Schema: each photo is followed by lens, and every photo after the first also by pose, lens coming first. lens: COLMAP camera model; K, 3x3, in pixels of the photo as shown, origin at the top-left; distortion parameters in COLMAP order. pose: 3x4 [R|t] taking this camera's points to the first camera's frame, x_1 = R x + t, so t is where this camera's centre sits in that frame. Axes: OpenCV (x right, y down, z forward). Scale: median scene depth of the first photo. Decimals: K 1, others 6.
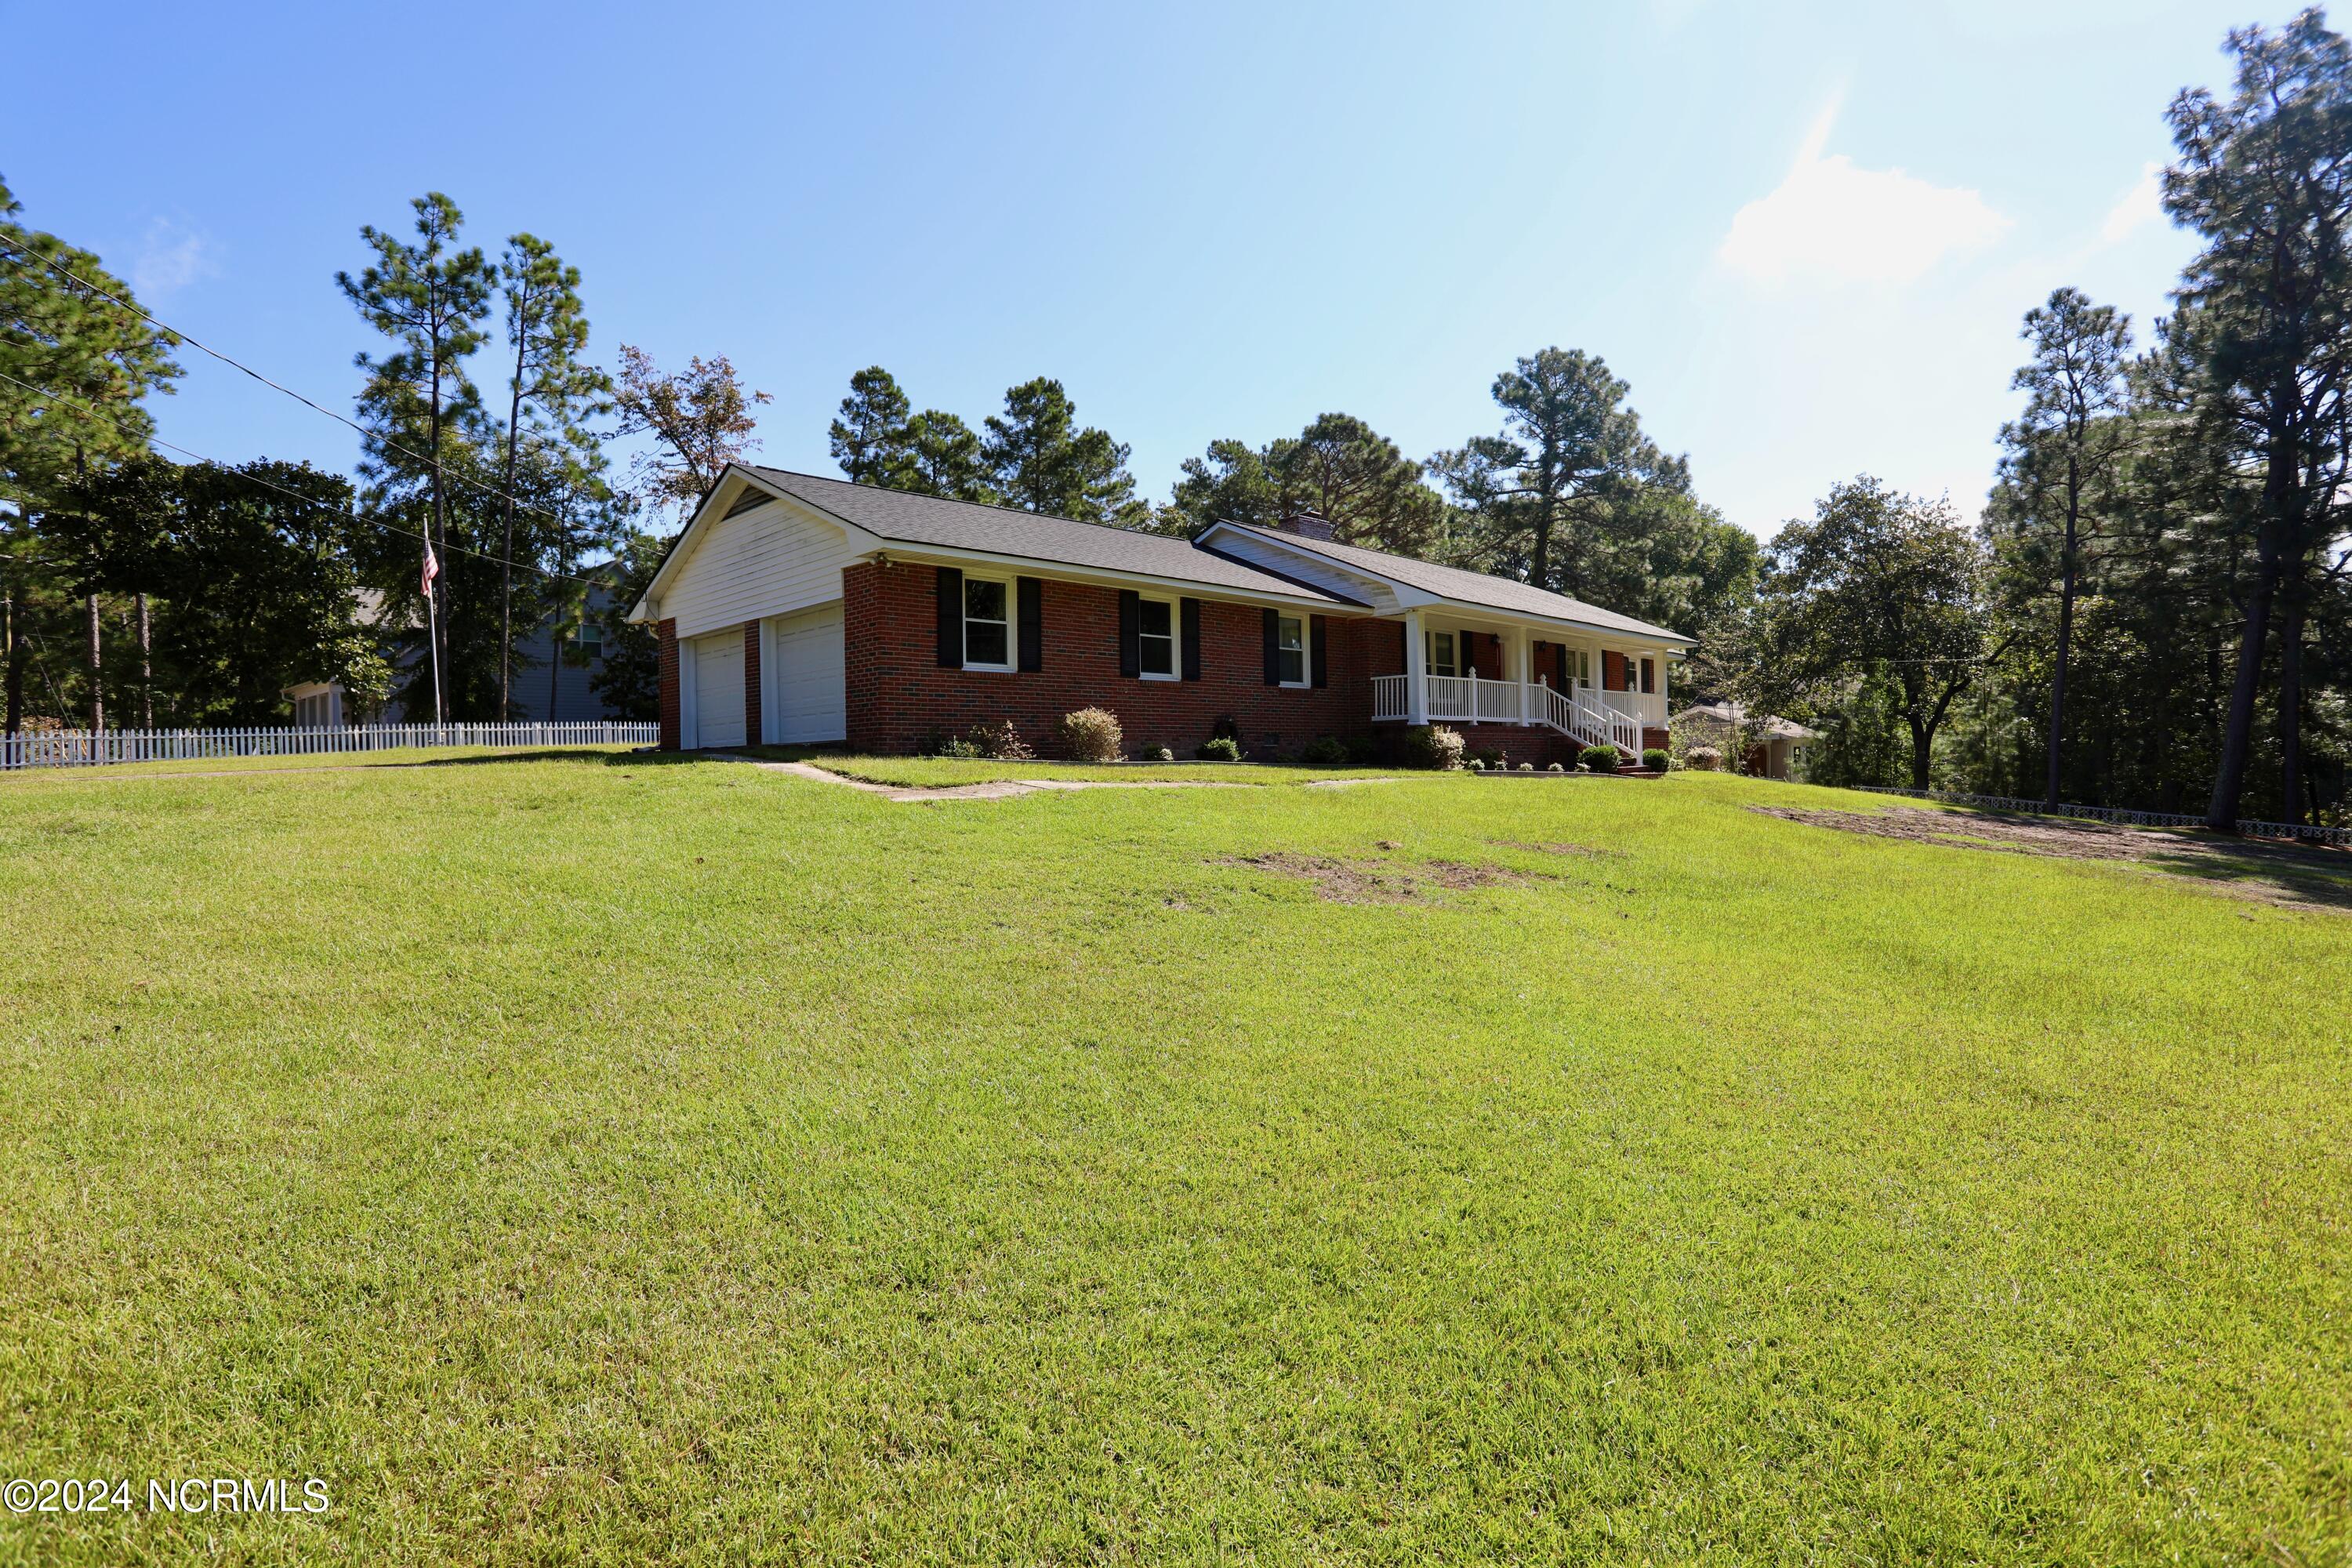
lens RADIAL K [[1140.4, 0, 1171.5], [0, 1140.4, 768.8], [0, 0, 1]] dist [-0.074469, 0.031889]
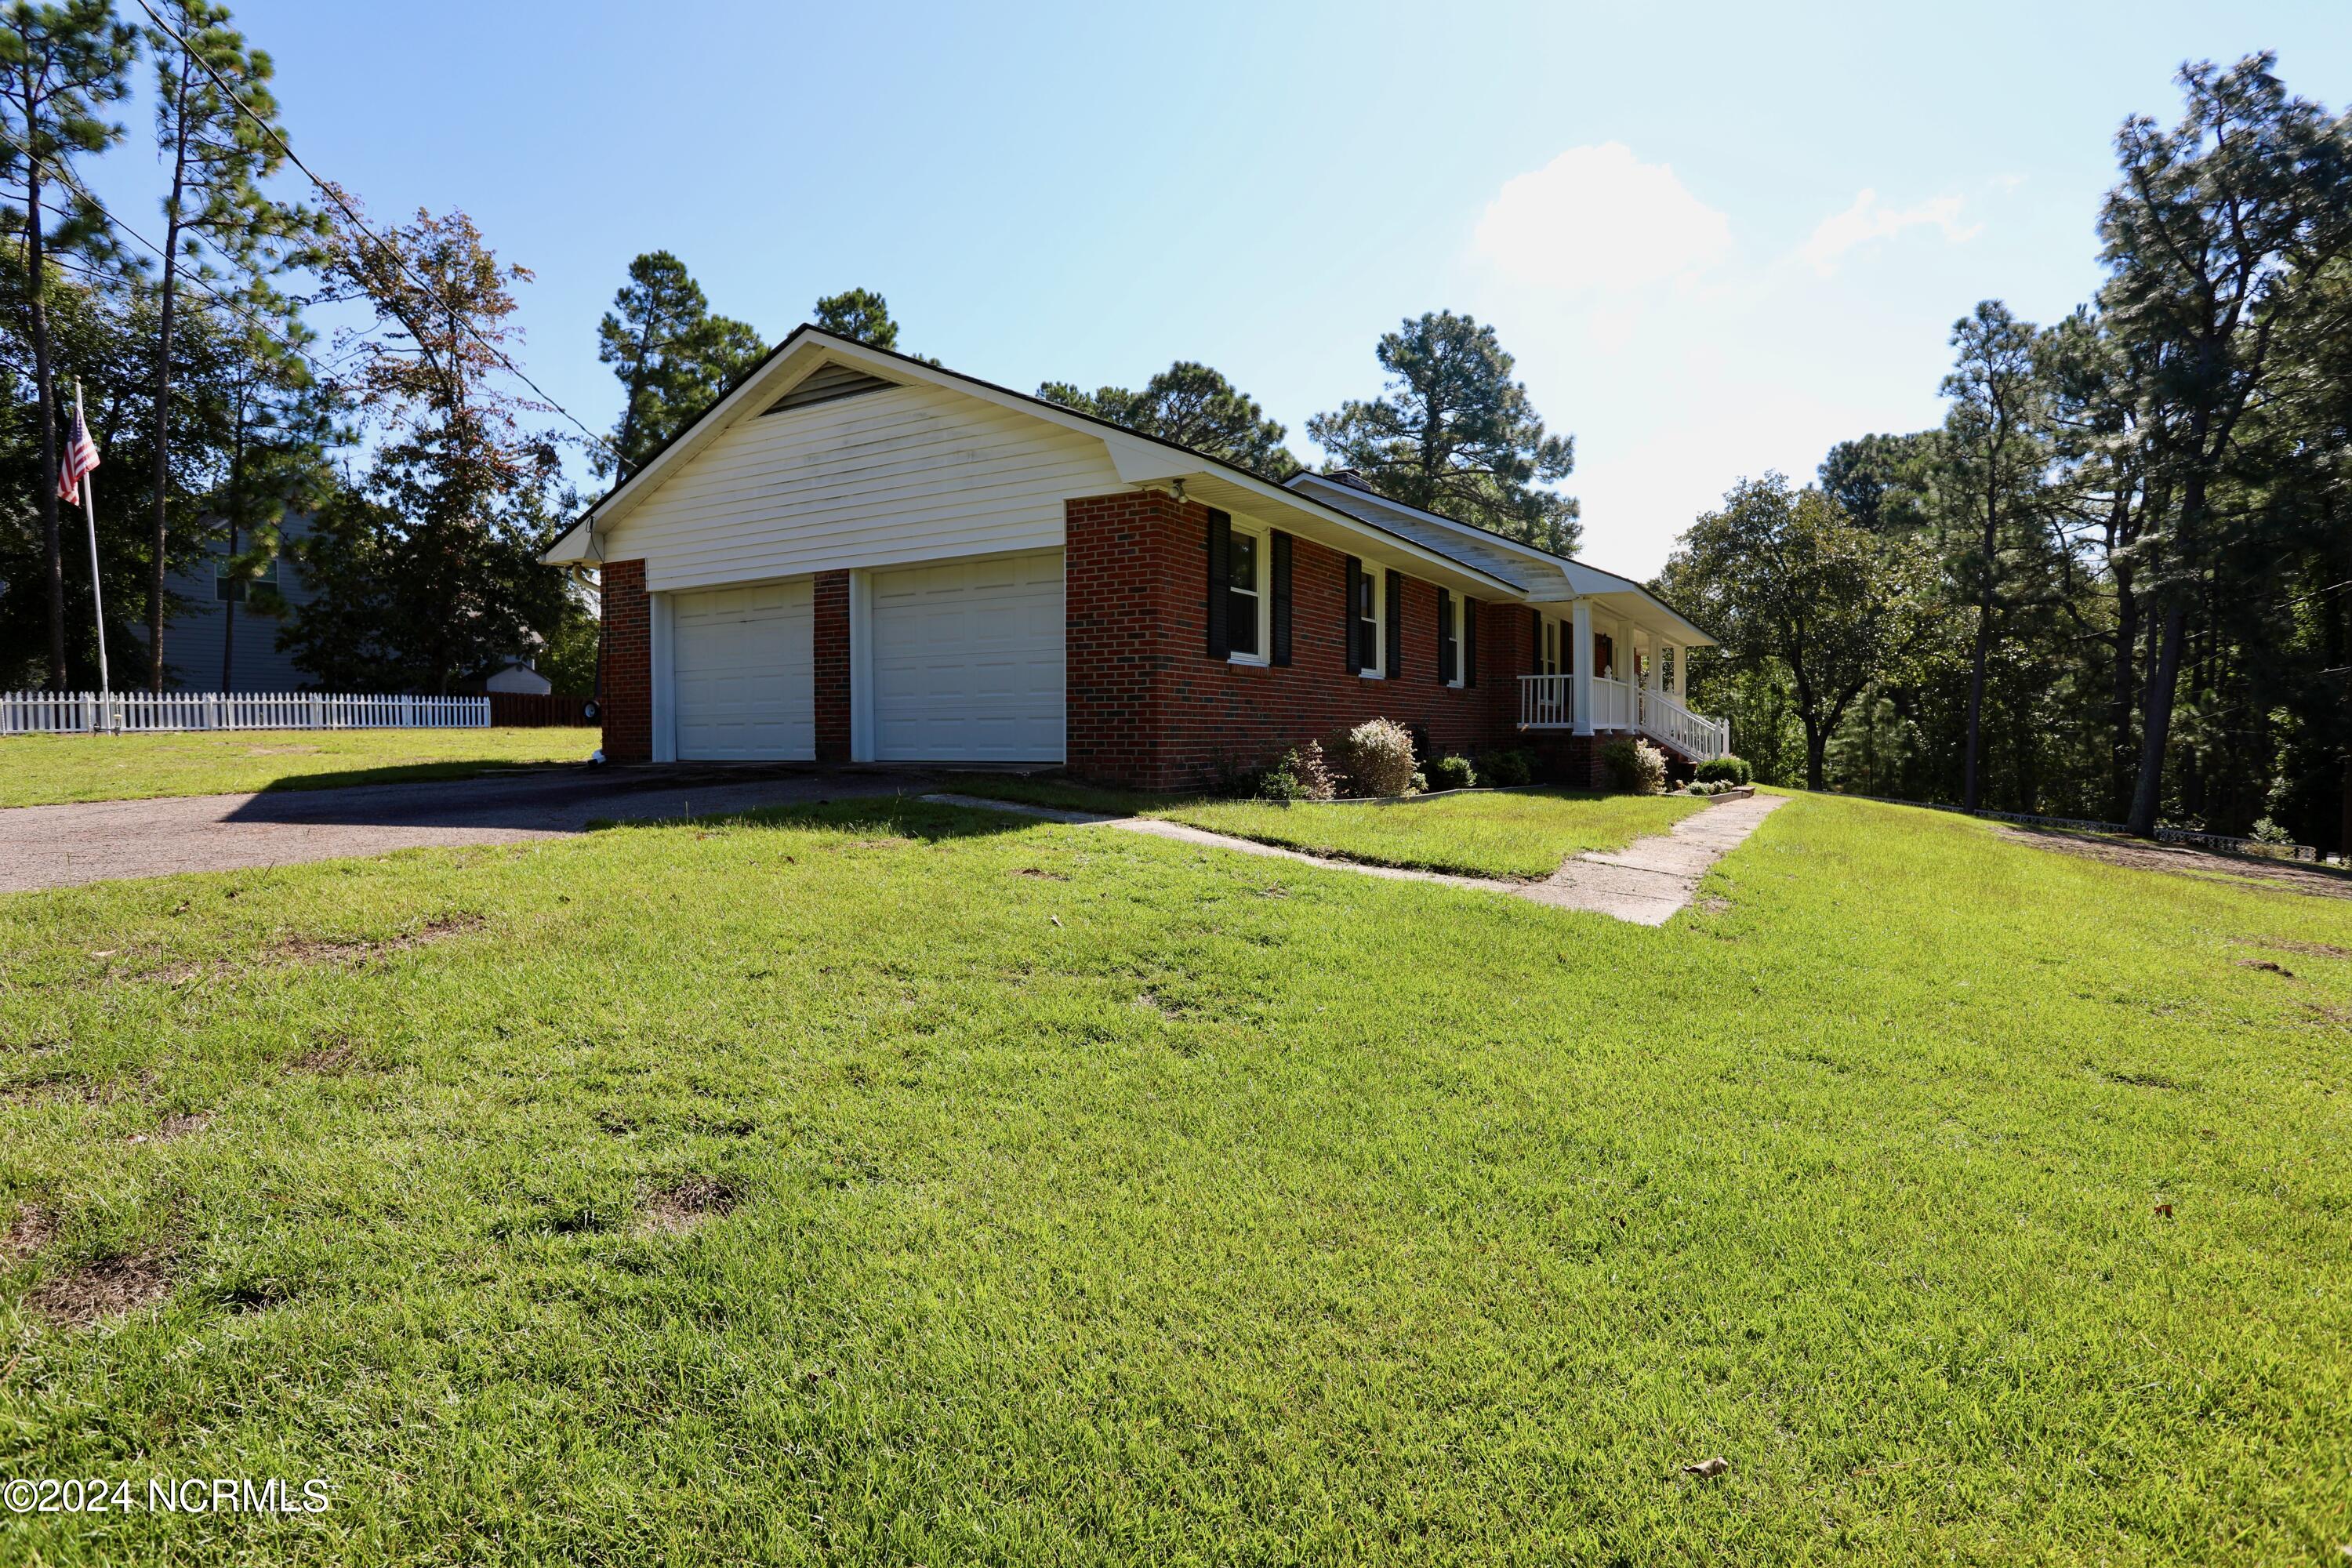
lens RADIAL K [[1192.6, 0, 1172.2], [0, 1192.6, 769.0], [0, 0, 1]] dist [-0.062985, 0.026198]
pose [[0.966857, 0.006310, 0.255241, -0.155971], [-0.011807, 0.999730, 0.020008, -0.014706], [-0.255046, -0.022358, 0.966670, 0.125650]]
